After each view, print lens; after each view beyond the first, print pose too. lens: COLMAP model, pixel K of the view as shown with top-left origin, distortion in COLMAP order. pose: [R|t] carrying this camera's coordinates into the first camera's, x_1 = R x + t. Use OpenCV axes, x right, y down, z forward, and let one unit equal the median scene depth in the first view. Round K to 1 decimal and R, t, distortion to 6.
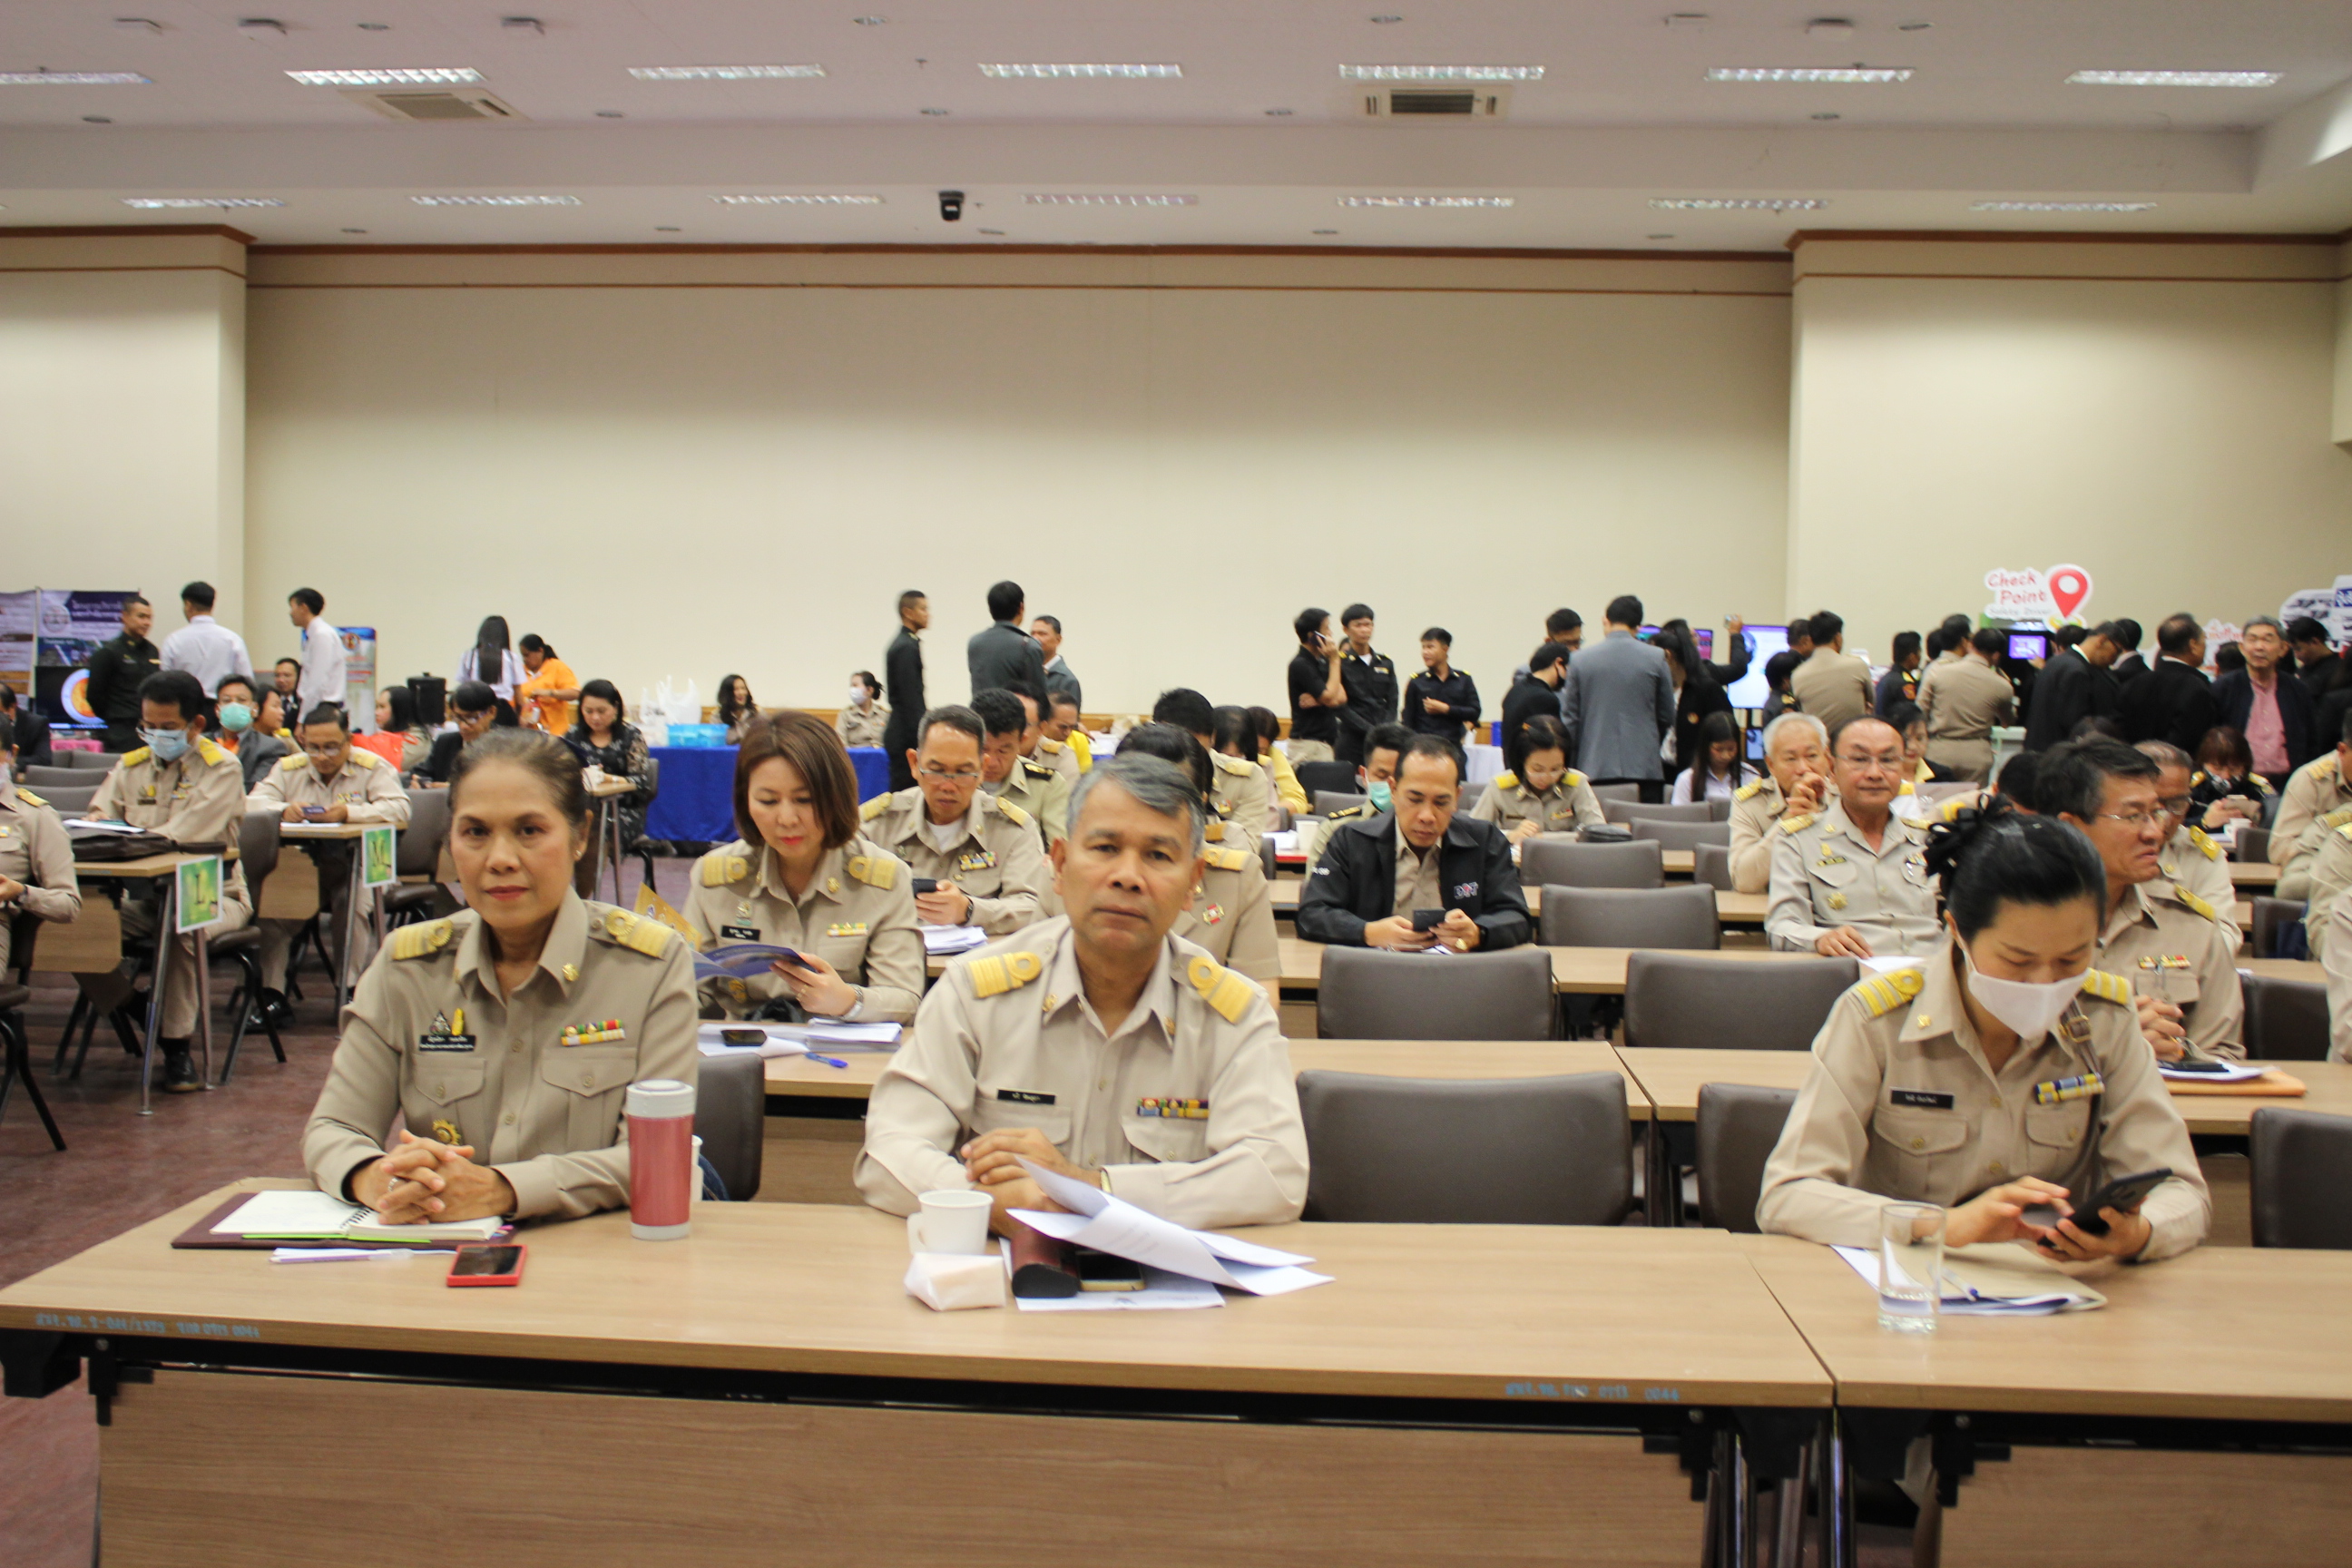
lens RADIAL K [[2390.6, 0, 1148.2], [0, 2390.6, 772.2], [0, 0, 1]] dist [-0.072668, 0.000000]
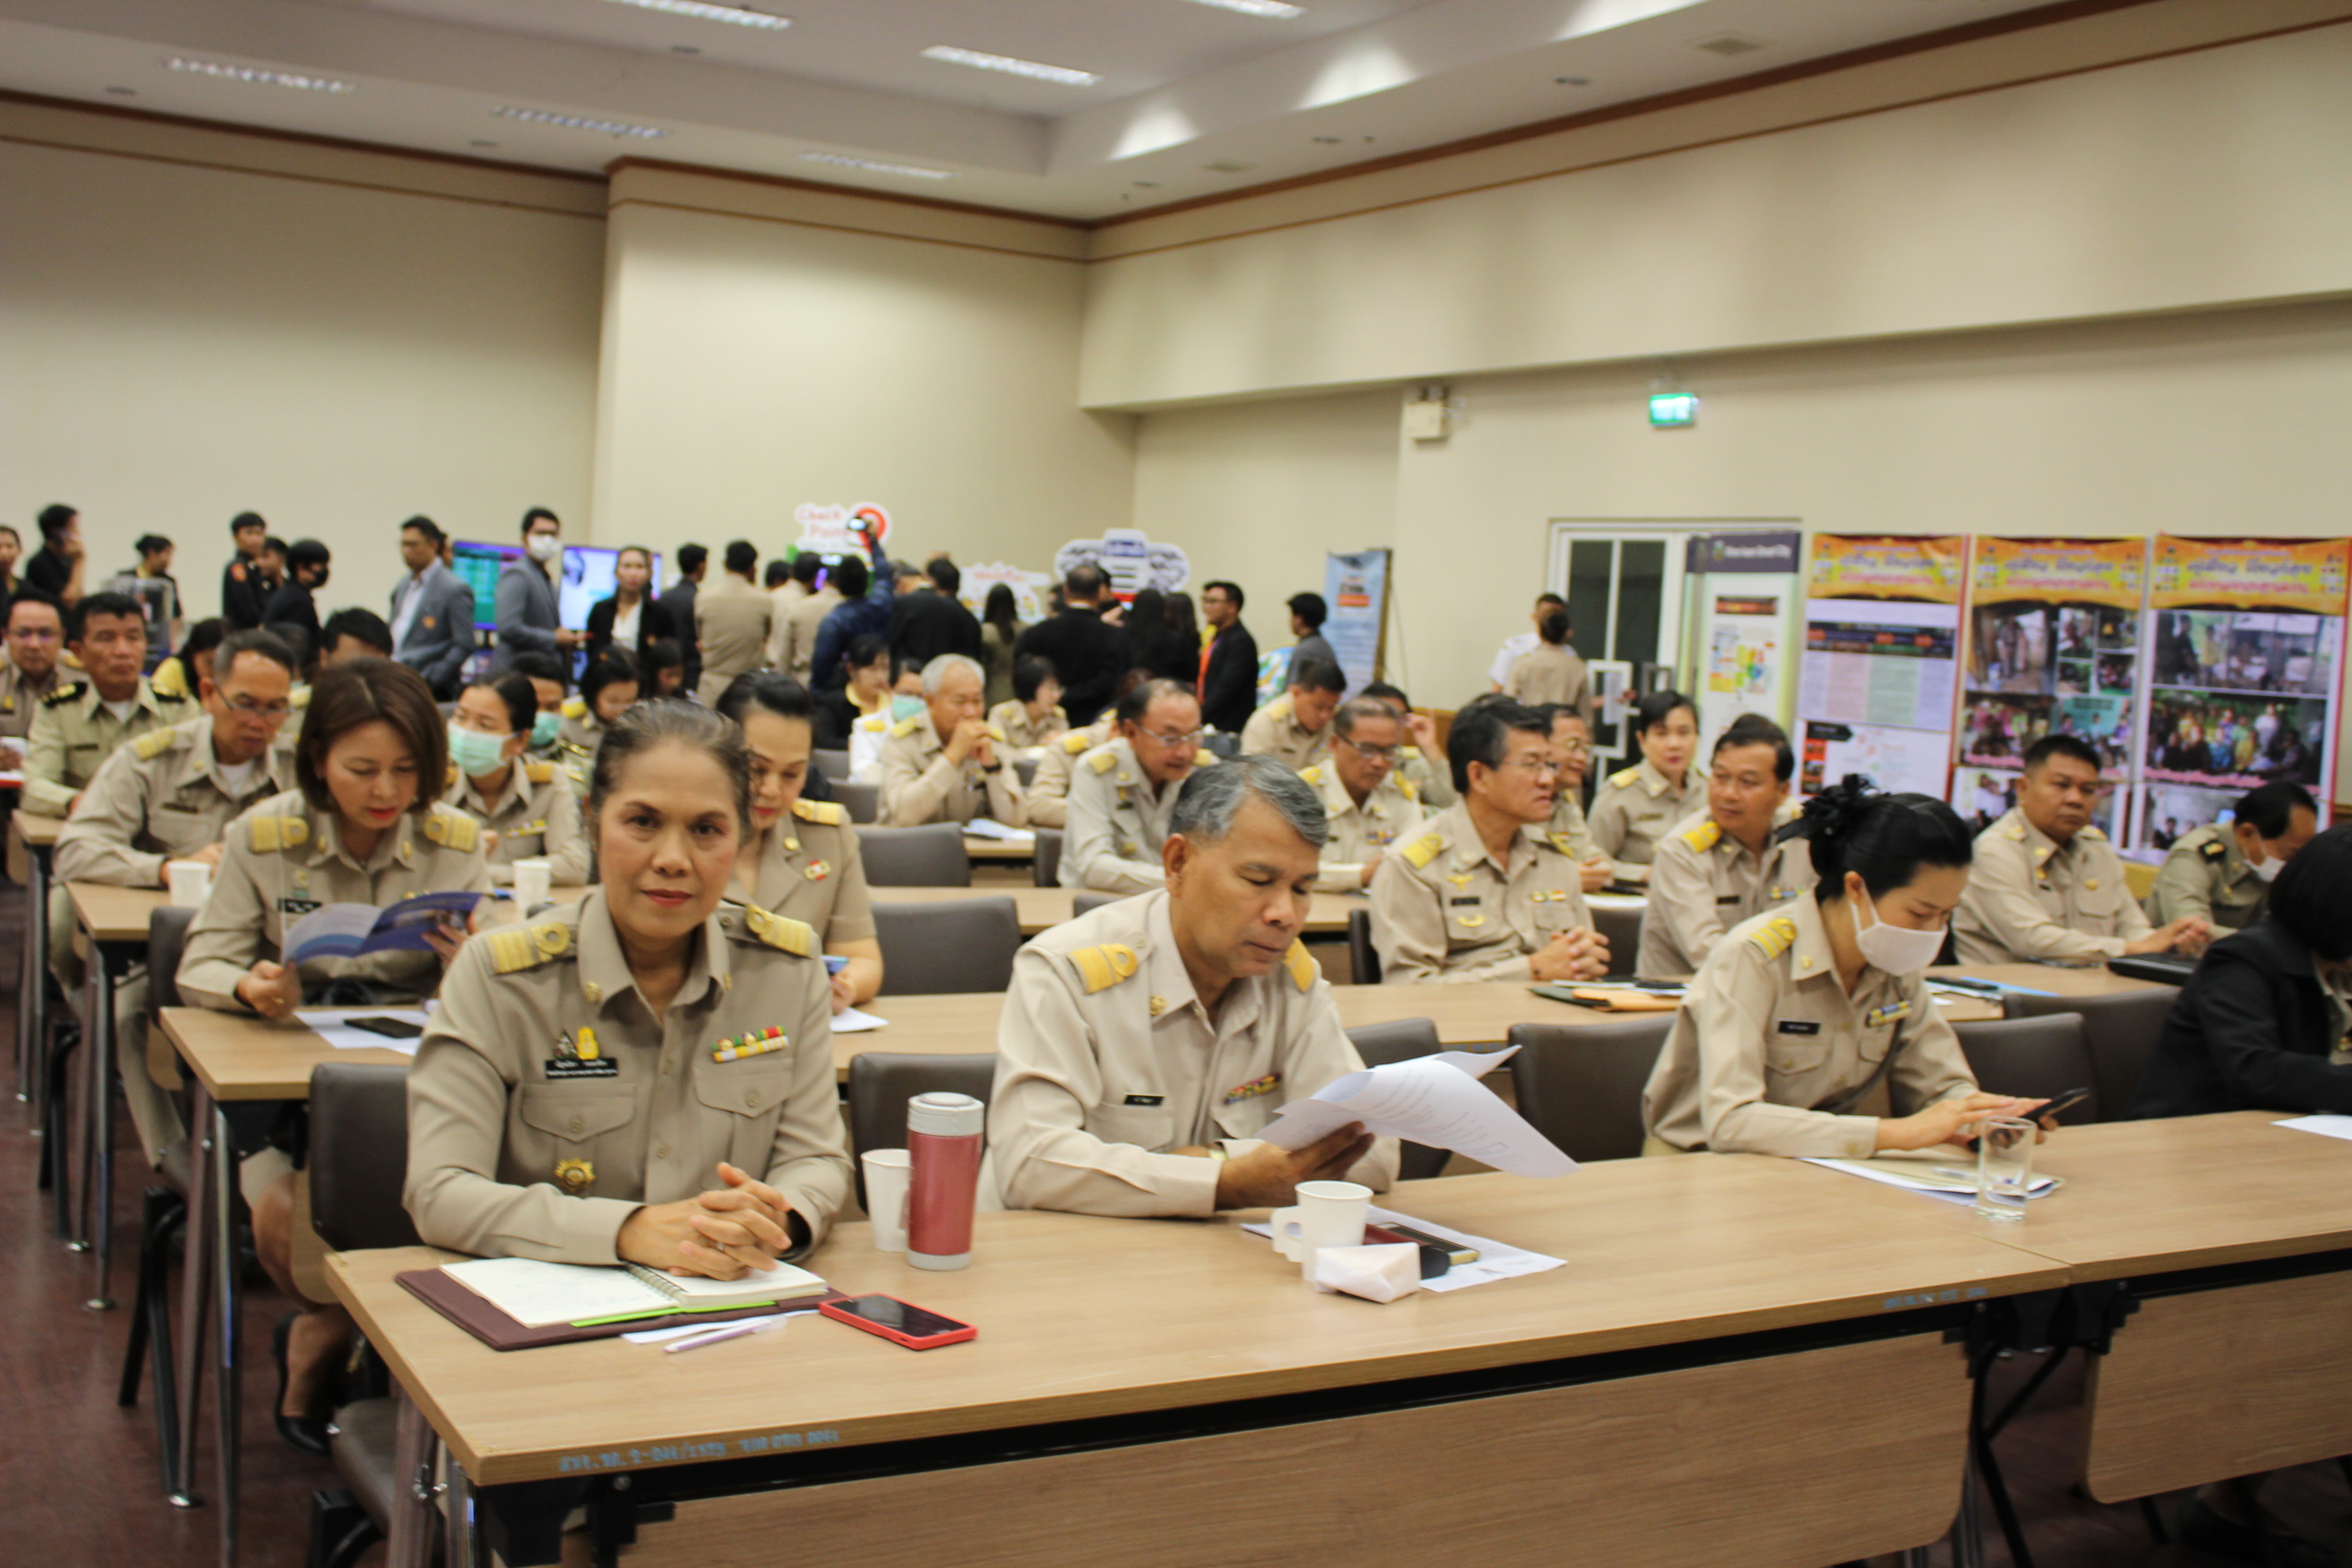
lens RADIAL K [[2390.6, 0, 1030.9], [0, 2390.6, 802.5], [0, 0, 1]] dist [-0.072668, 0.000000]
pose [[0.836010, -0.008920, 0.548642, -0.623902], [-0.020409, 0.998671, 0.047336, -0.023127], [-0.548335, -0.050771, 0.834716, 0.212922]]
